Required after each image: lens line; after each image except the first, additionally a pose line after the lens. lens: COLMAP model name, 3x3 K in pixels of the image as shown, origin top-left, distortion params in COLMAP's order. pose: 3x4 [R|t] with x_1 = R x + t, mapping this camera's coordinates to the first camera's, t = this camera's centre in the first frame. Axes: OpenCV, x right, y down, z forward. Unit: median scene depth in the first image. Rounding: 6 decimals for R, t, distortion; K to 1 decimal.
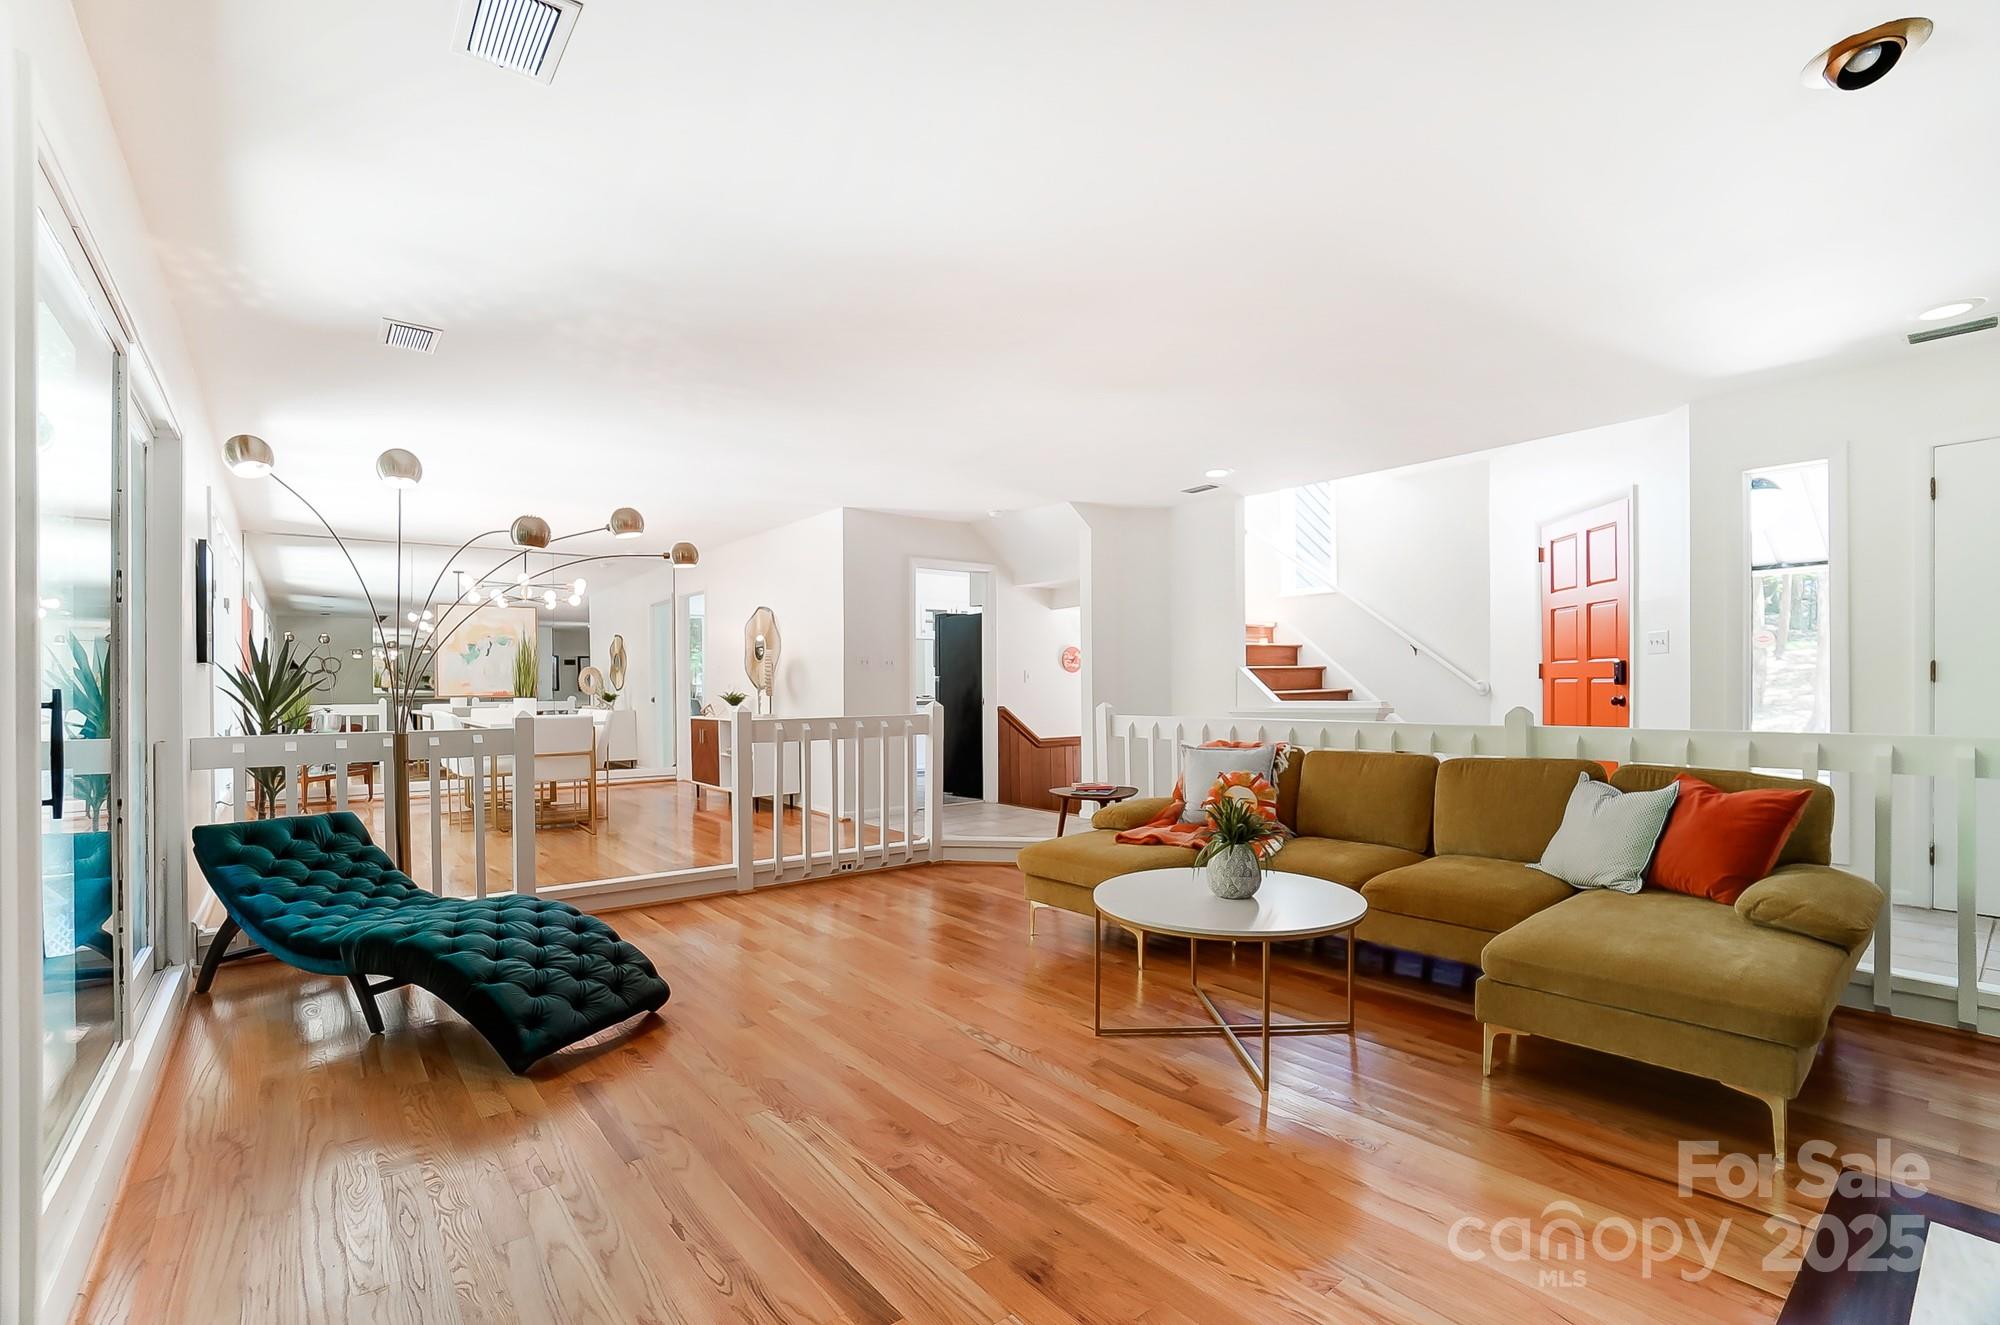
lens RADIAL K [[893.7, 0, 991.3], [0, 893.7, 693.9], [0, 0, 1]] dist [-0.048544, 0.000715]
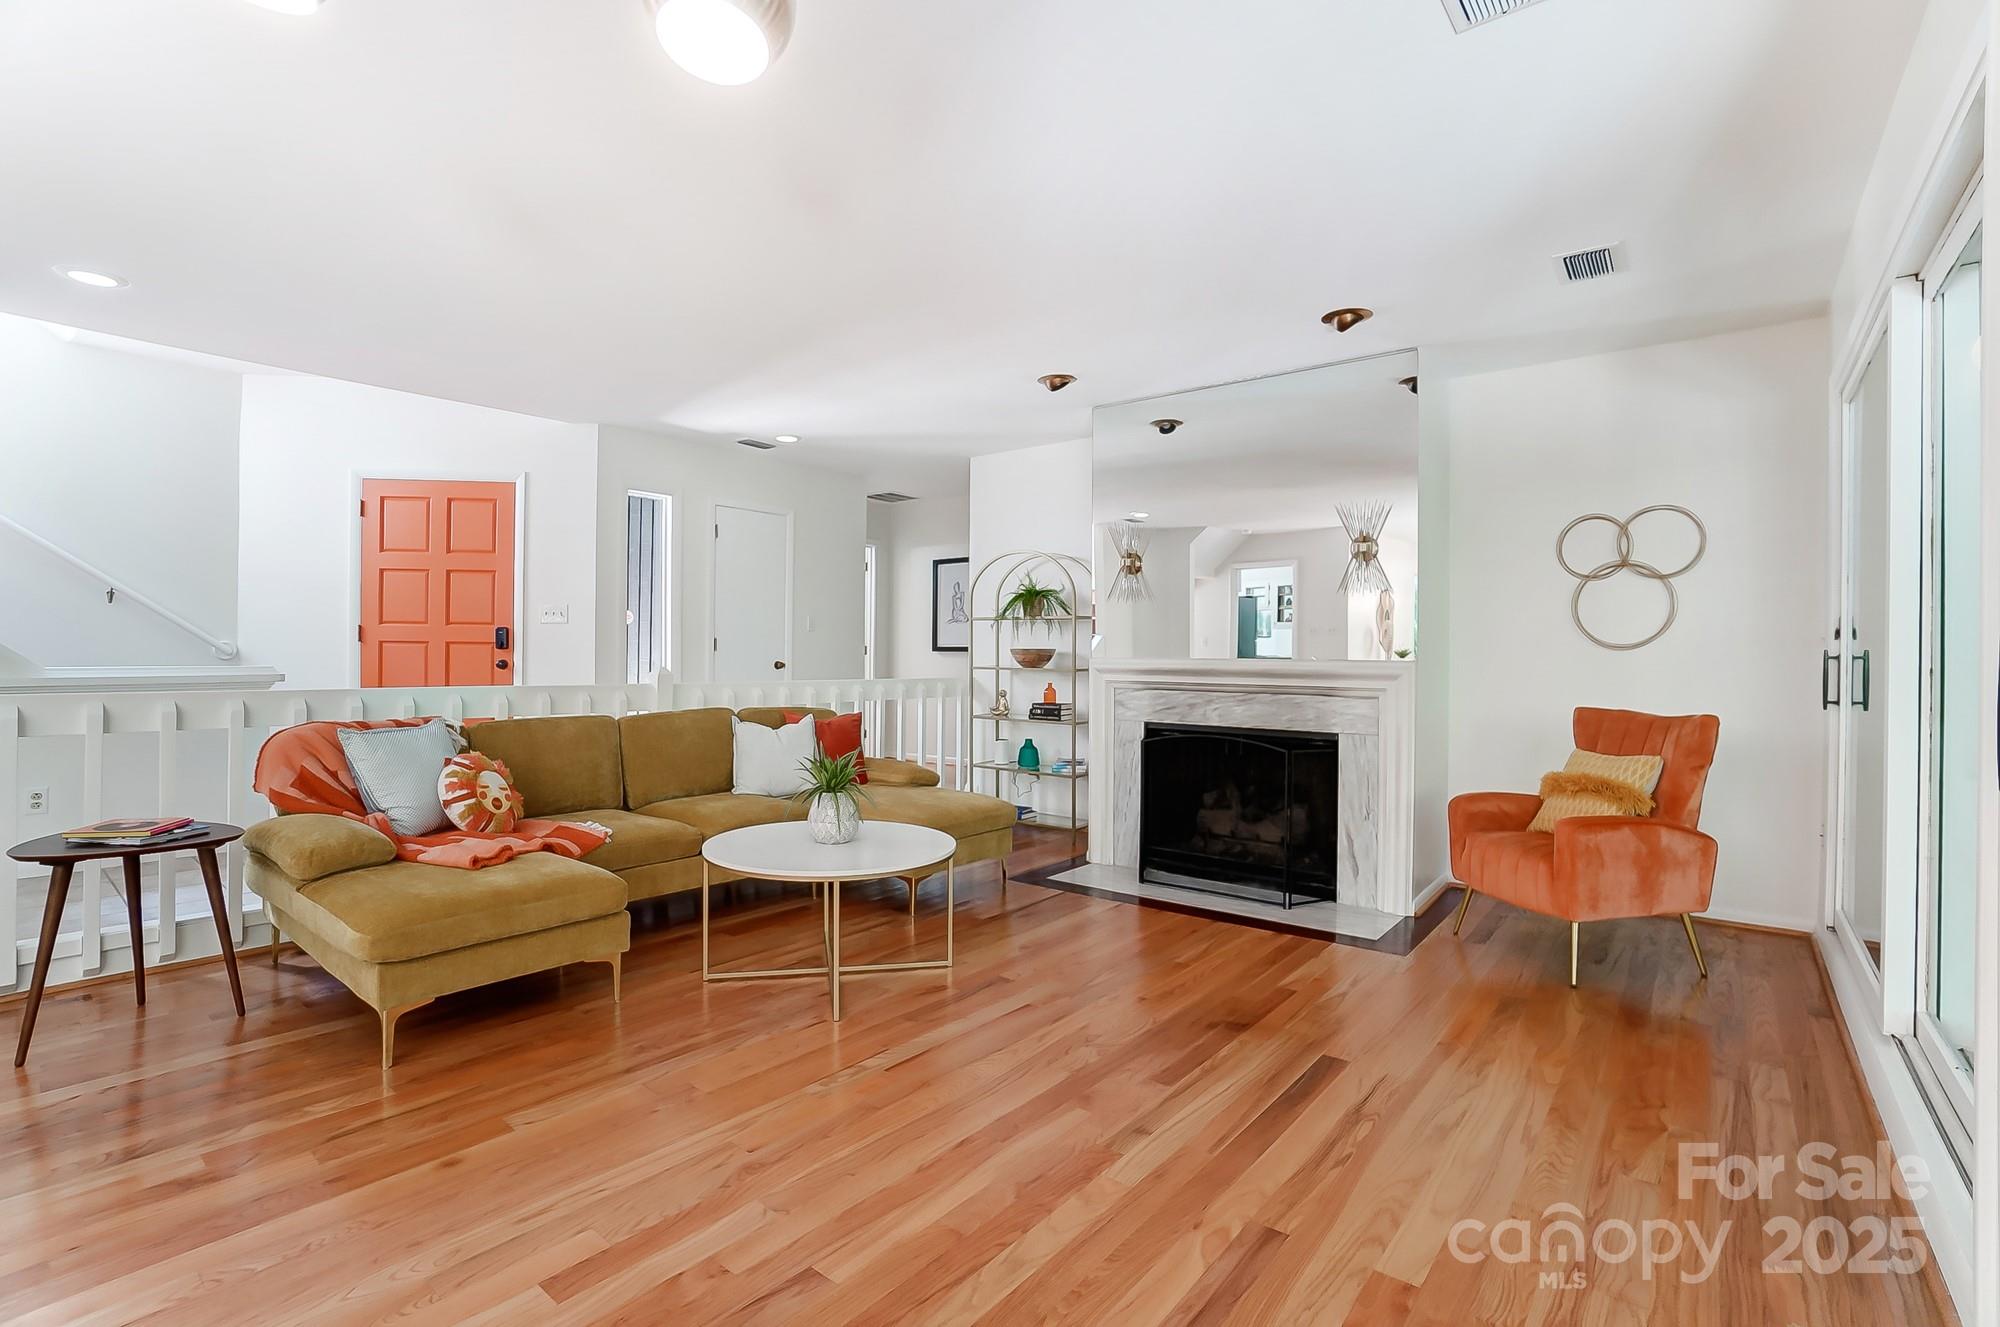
lens RADIAL K [[893.7, 0, 991.3], [0, 893.7, 694.9], [0, 0, 1]] dist [-0.048544, 0.000715]
pose [[-0.194756, -0.037137, 0.980148, -0.630161], [-0.000970, 0.999290, 0.037669, 0.005984], [-0.980851, 0.006385, -0.194654, 0.790316]]
